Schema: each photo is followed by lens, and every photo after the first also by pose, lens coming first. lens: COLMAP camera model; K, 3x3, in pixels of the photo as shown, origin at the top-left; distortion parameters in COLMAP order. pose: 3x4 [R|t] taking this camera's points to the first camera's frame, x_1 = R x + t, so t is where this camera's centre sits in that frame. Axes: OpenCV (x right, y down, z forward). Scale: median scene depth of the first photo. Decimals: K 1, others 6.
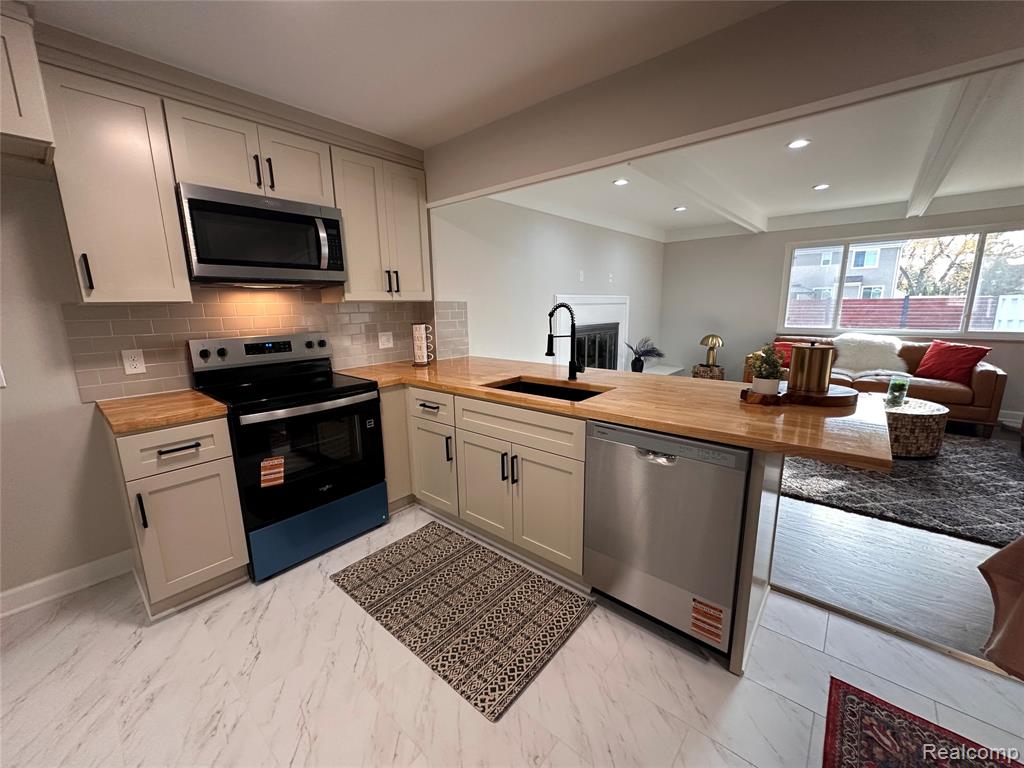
lens RADIAL K [[407.6, 0, 510.3], [0, 407.6, 384.1], [0, 0, 1]] dist [-0.002145, -0.000154]
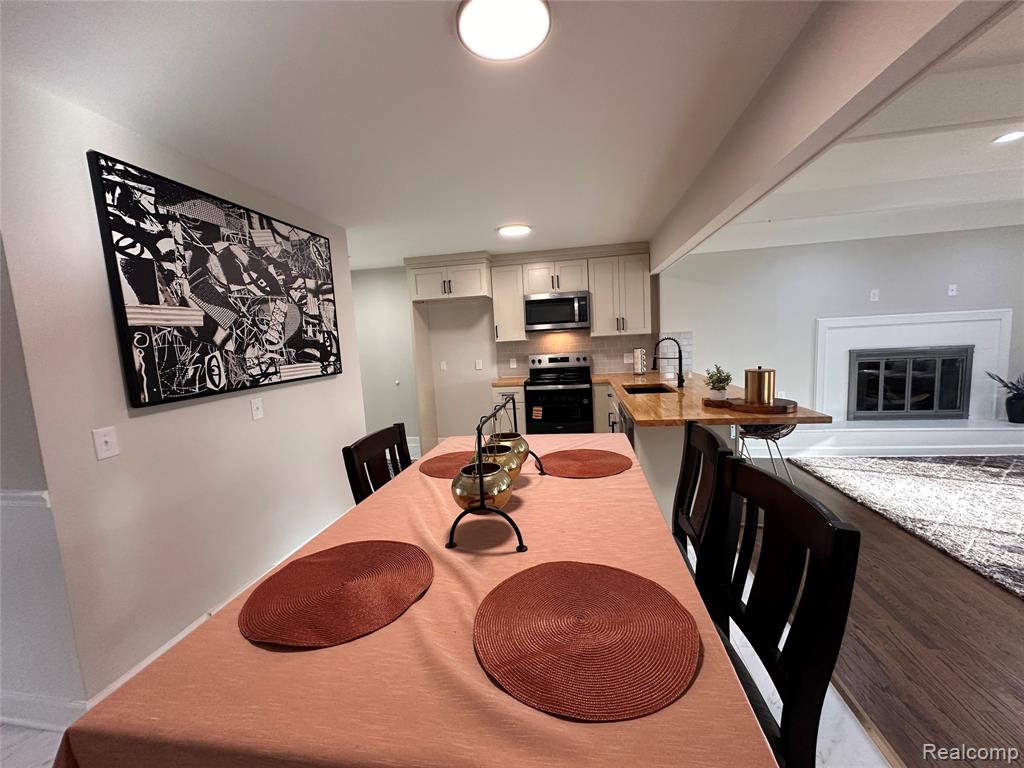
lens RADIAL K [[407.6, 0, 510.3], [0, 407.6, 384.1], [0, 0, 1]] dist [-0.002145, -0.000154]
pose [[0.516359, 0.081454, -0.852489, 1.092708], [-0.118529, 0.992683, 0.023056, 0.015790], [0.848130, 0.089140, 0.522236, -0.298169]]
